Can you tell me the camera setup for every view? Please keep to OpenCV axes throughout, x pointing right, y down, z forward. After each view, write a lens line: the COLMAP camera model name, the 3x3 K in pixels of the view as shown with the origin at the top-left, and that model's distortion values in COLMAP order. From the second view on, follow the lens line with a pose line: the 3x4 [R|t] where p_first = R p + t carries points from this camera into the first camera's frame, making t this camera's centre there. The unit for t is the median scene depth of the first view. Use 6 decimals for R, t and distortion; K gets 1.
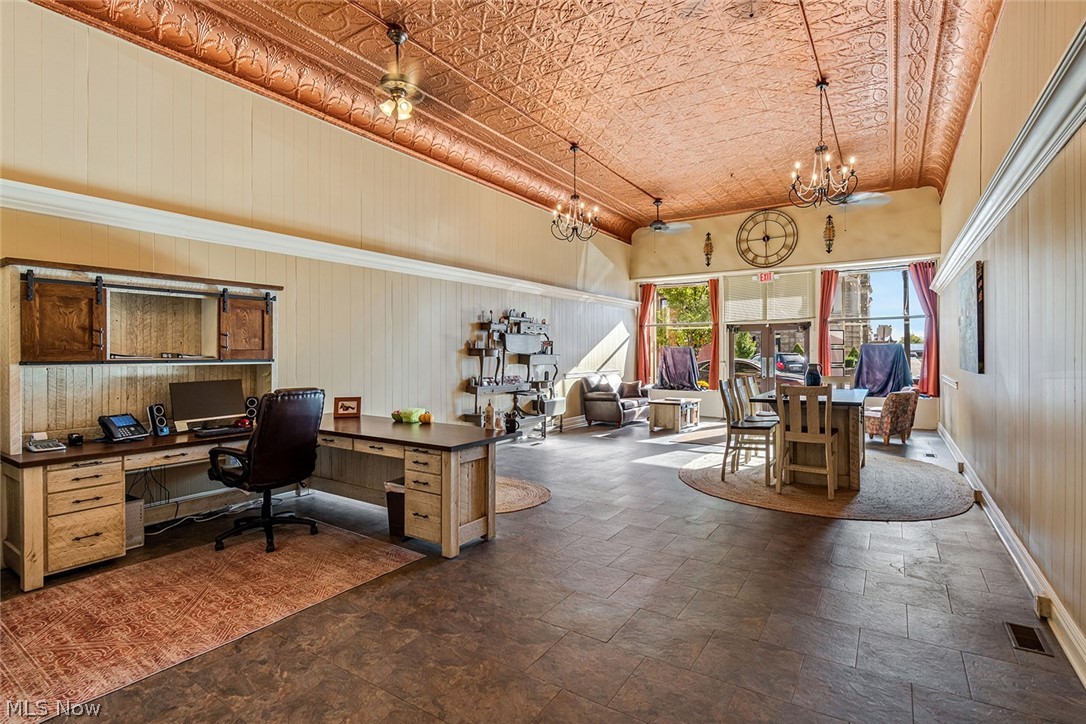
lens RADIAL K [[524.6, 0, 543.0], [0, 524.6, 362.0], [0, 0, 1]] dist [-0.000626, -0.000419]
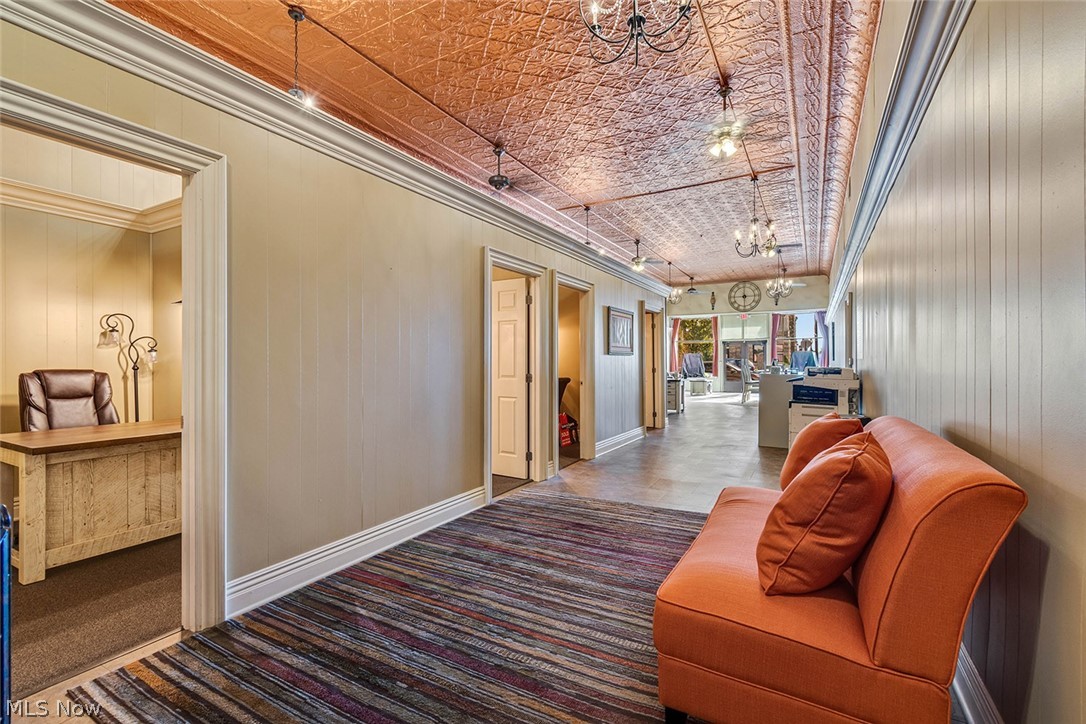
lens RADIAL K [[481.3, 0, 543.0], [0, 481.3, 362.0], [0, 0, 1]] dist [0.000802, 0.000065]
pose [[0.993027, -0.016488, 0.116726, -0.483219], [0.015476, 0.999834, 0.009572, -0.024756], [-0.116864, -0.007698, 0.993118, -0.619577]]
